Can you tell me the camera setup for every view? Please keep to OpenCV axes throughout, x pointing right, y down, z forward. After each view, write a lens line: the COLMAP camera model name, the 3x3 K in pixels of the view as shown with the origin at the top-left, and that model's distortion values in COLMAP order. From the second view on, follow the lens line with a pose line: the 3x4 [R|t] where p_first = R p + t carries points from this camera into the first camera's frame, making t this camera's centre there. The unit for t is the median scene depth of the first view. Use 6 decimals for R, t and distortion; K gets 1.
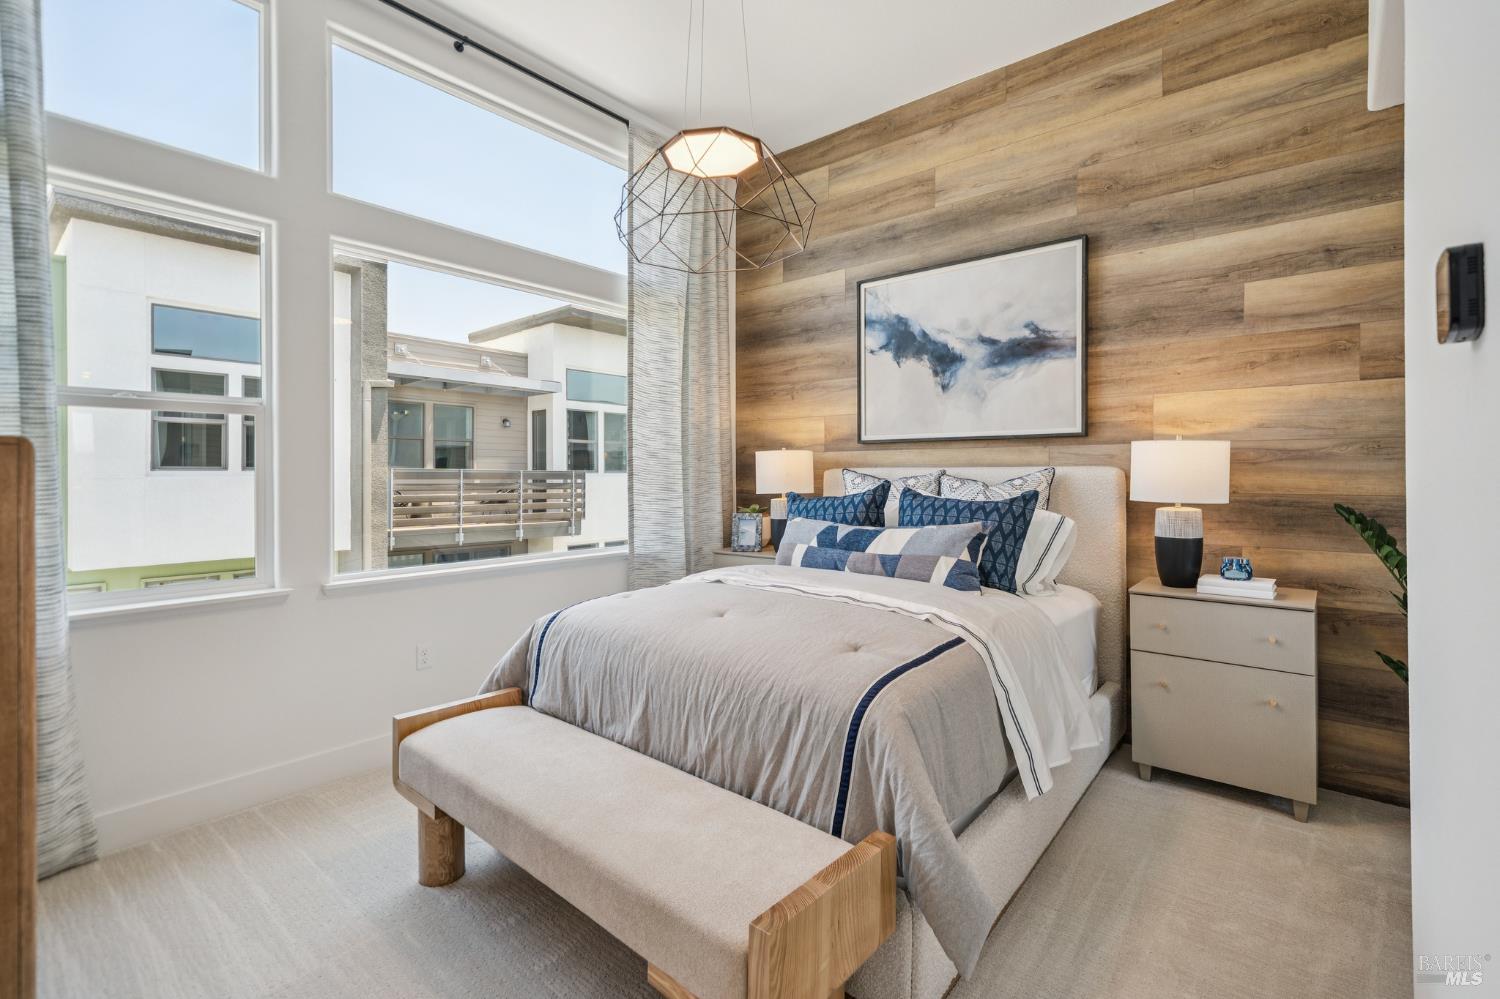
lens RADIAL K [[675.6, 0, 748.6], [0, 675.6, 468.5], [0, 0, 1]] dist [0.000681, 0.000032]
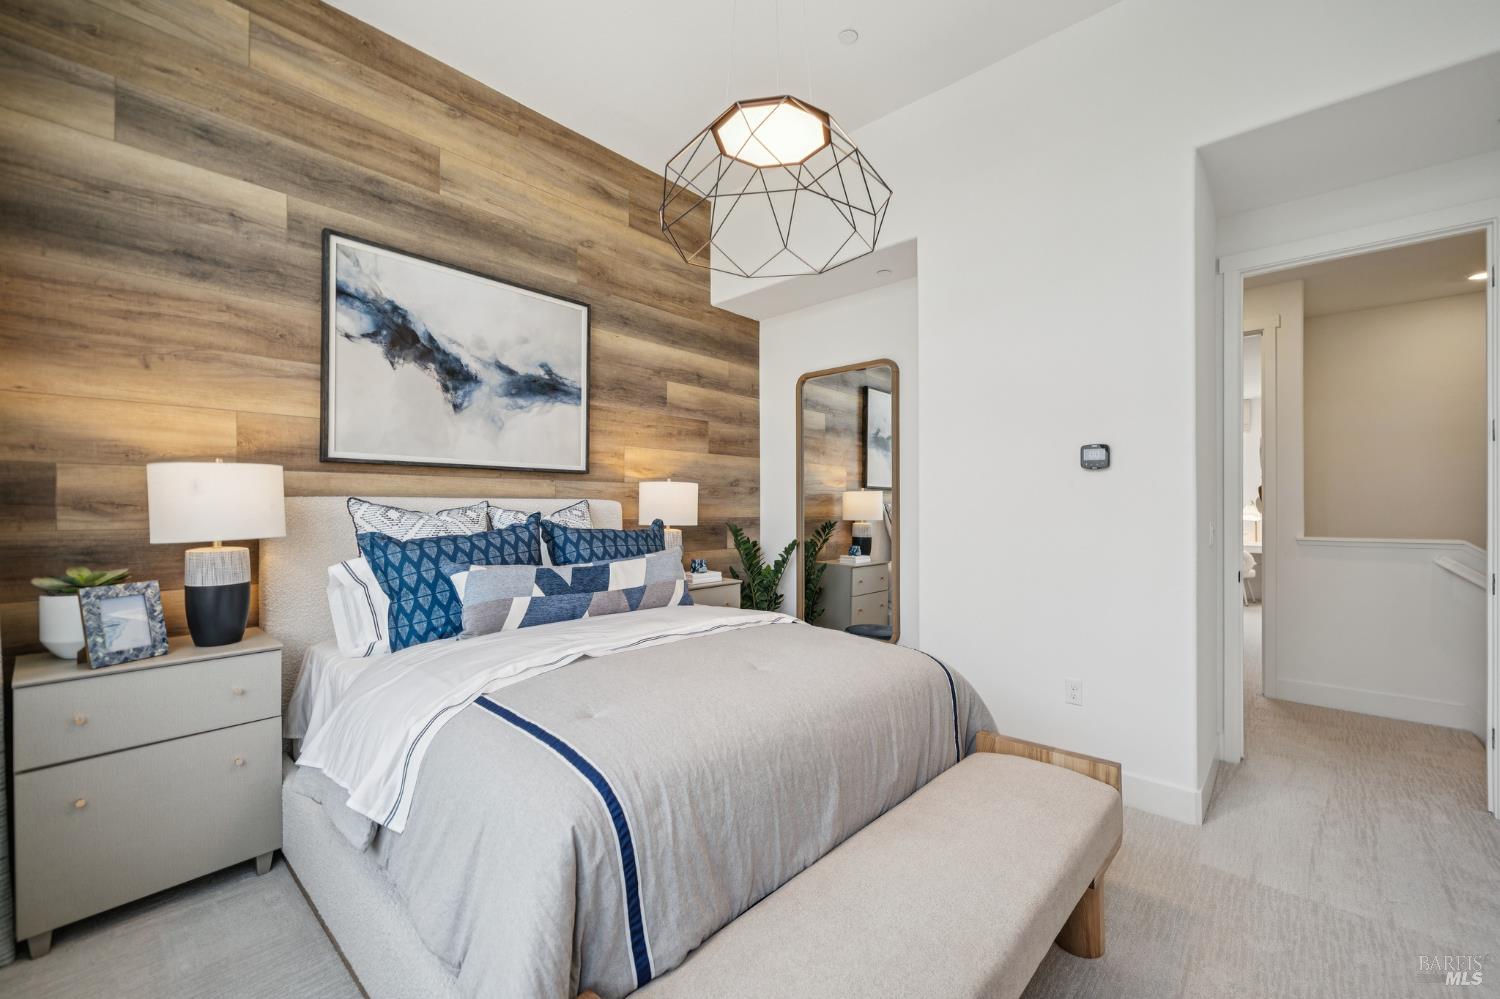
lens RADIAL K [[612.0, 0, 750.0], [0, 612.0, 499.5], [0, 0, 1]] dist [-0.000229, -0.000227]
pose [[0.029079, 0.013881, 0.999481, -0.526770], [-0.007158, 0.999881, -0.013678, 0.008981], [-0.999551, -0.006757, 0.029175, 0.635359]]
